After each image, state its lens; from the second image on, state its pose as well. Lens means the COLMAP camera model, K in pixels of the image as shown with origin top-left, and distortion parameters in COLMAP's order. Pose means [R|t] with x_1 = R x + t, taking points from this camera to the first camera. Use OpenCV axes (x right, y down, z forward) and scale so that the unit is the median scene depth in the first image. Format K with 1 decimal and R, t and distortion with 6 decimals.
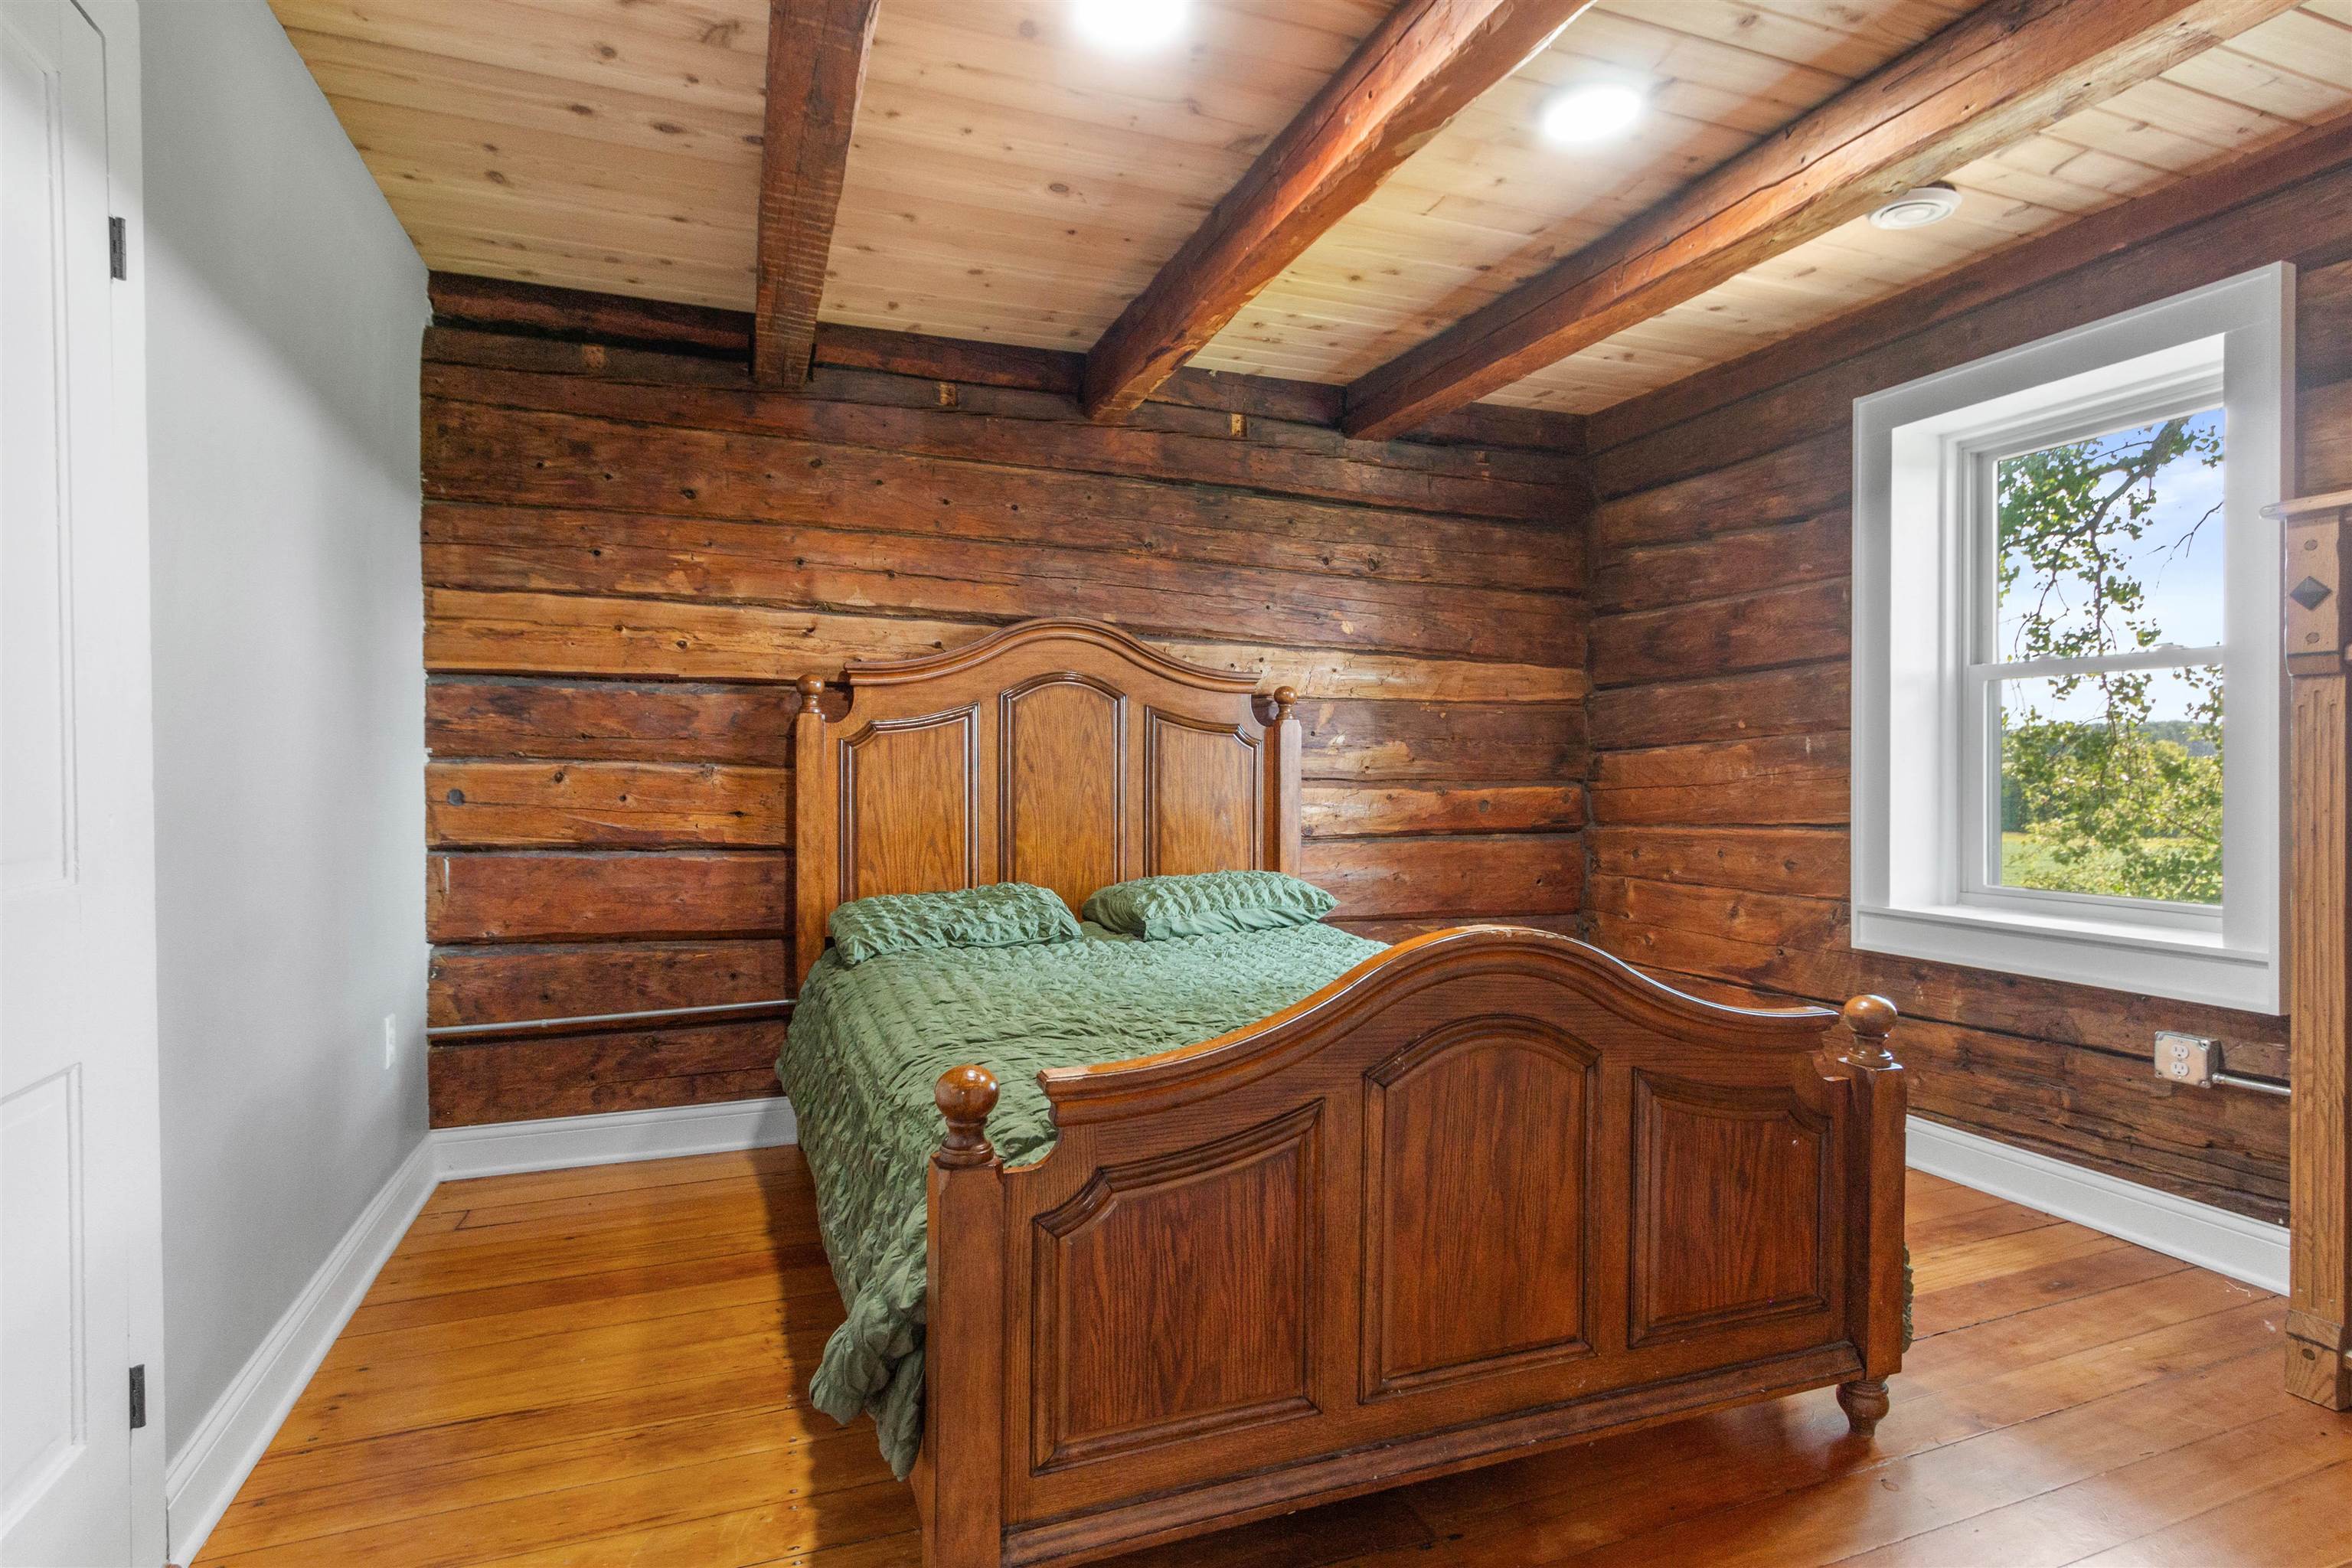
lens RADIAL K [[1189.2, 0, 1176.0], [0, 1189.2, 784.0], [0, 0, 1]] dist [0.001339, 0.000112]
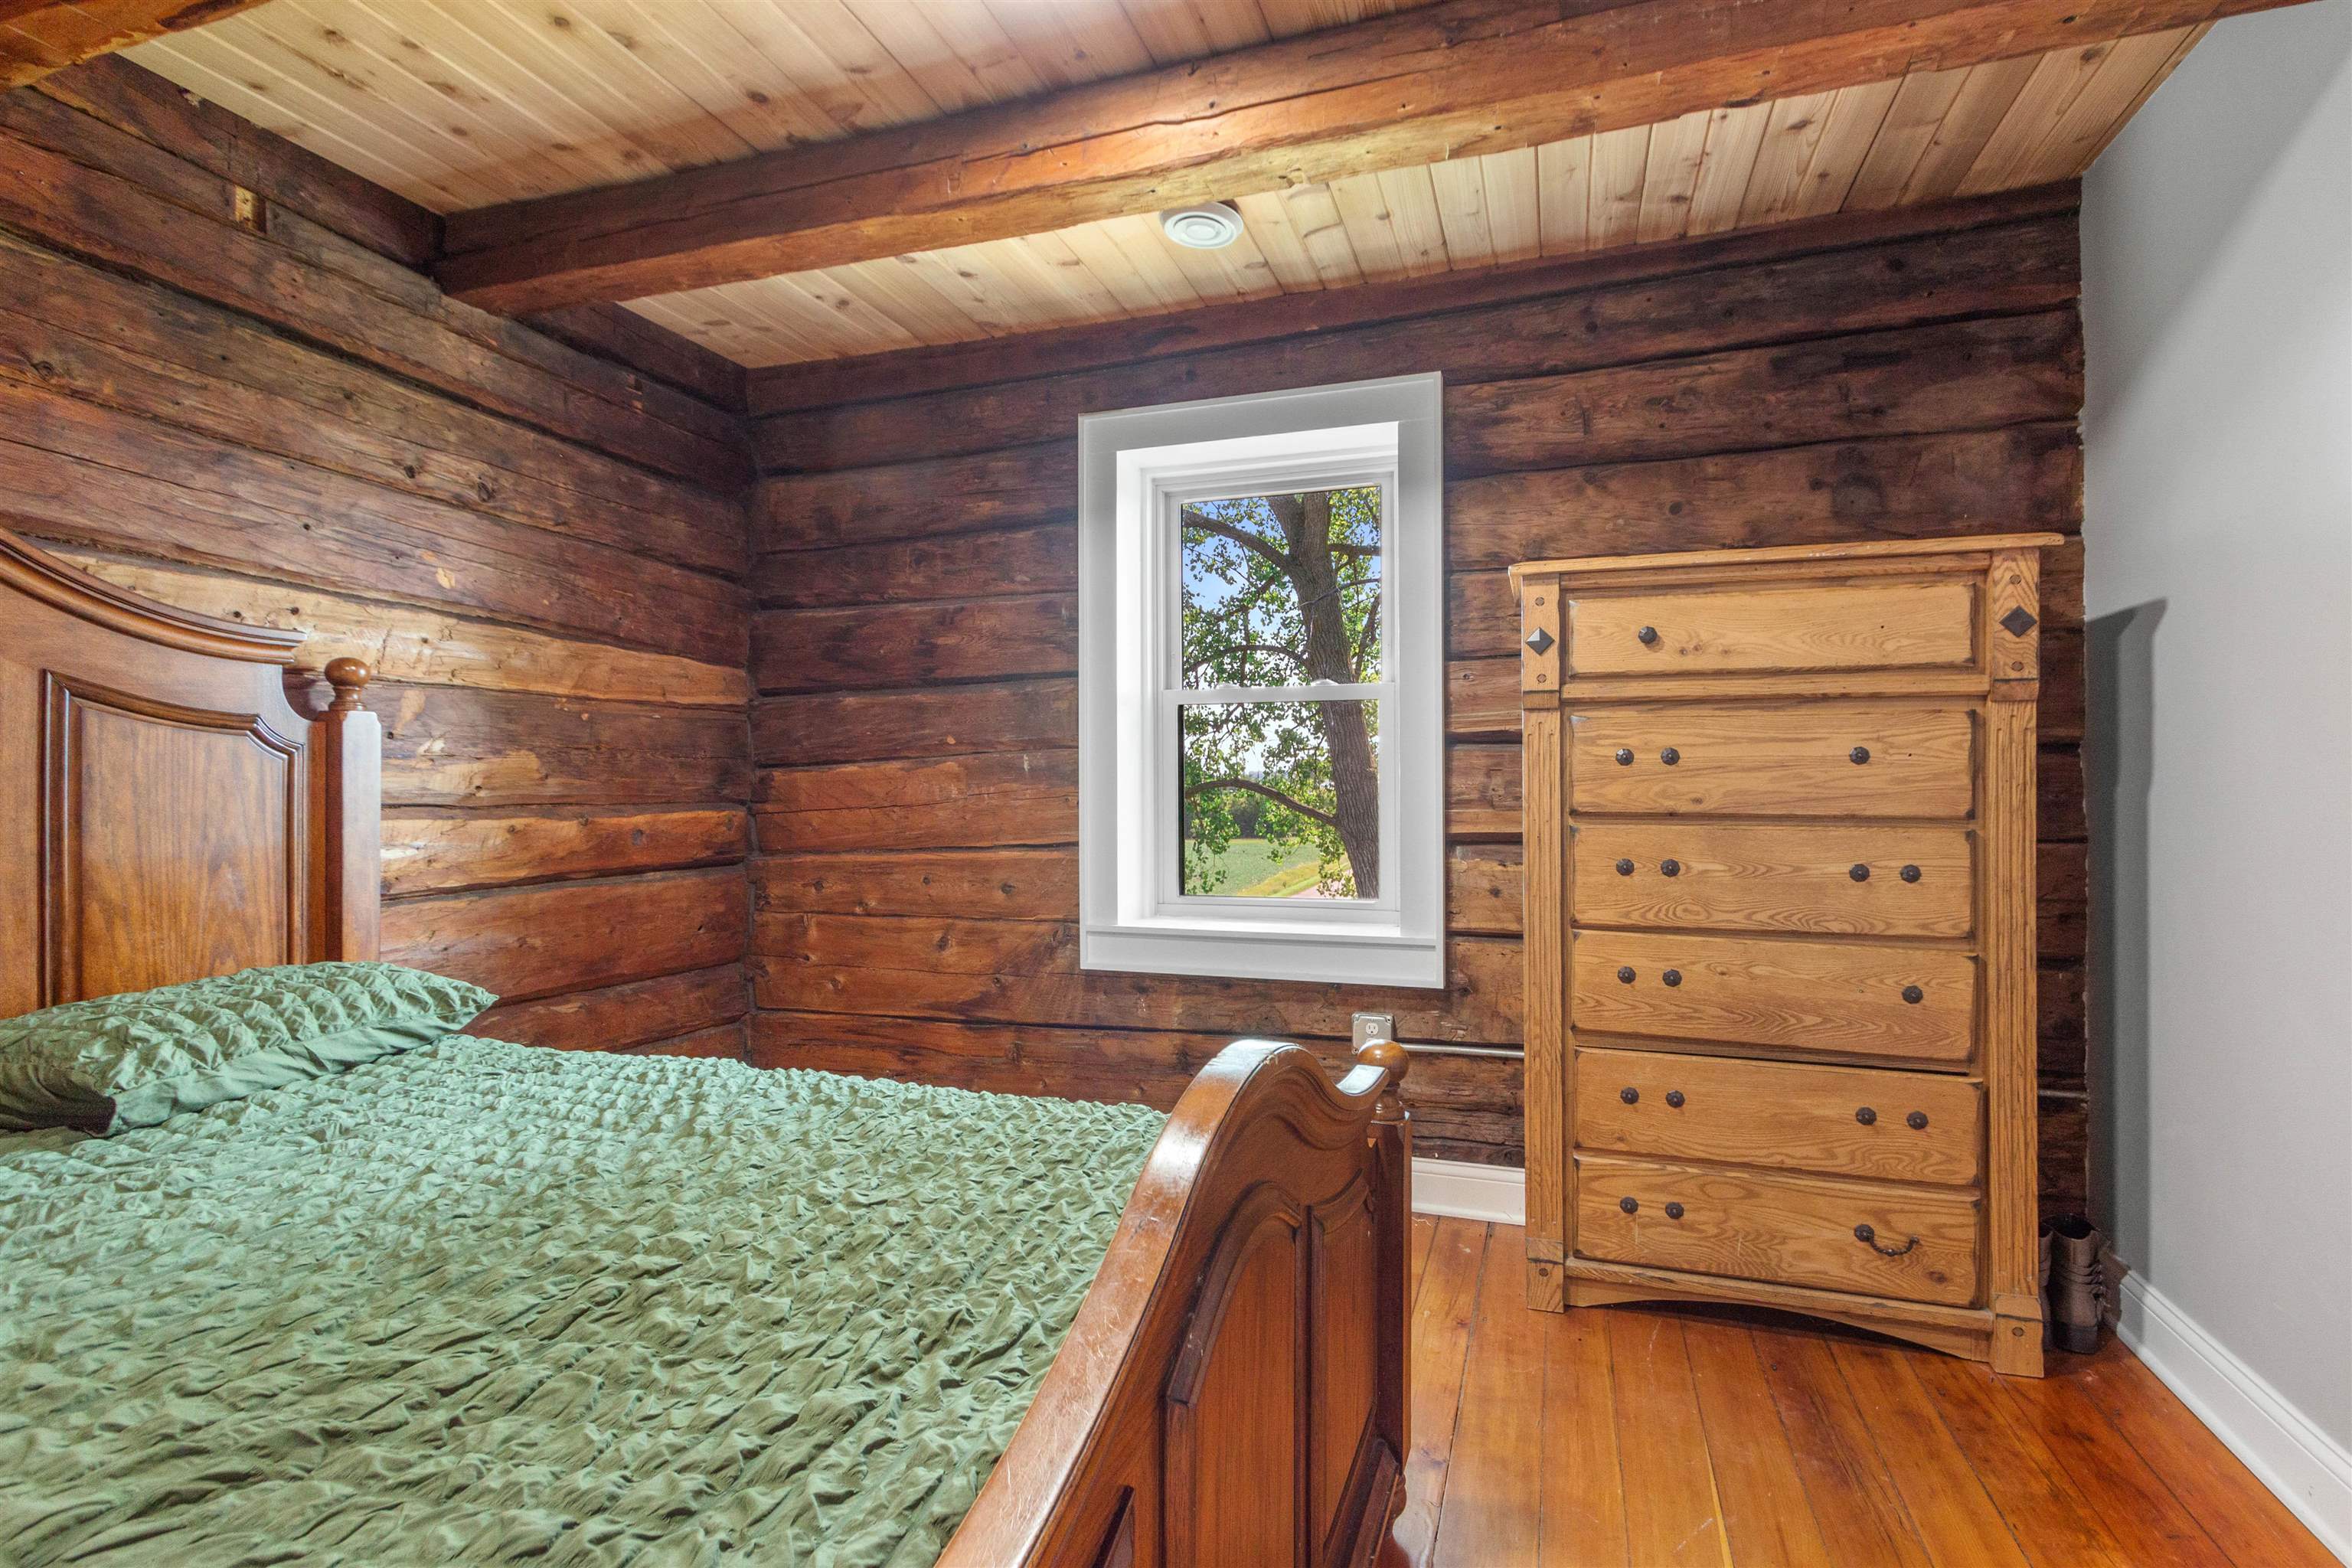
lens RADIAL K [[1130.9, 0, 1180.5], [0, 1130.9, 793.2], [0, 0, 1]] dist [0.009298, -0.004626]
pose [[0.640257, -0.006799, 0.768131, -0.086690], [0.012782, 0.999917, -0.001803, -0.004681], [-0.768055, 0.010972, 0.640290, 0.289241]]
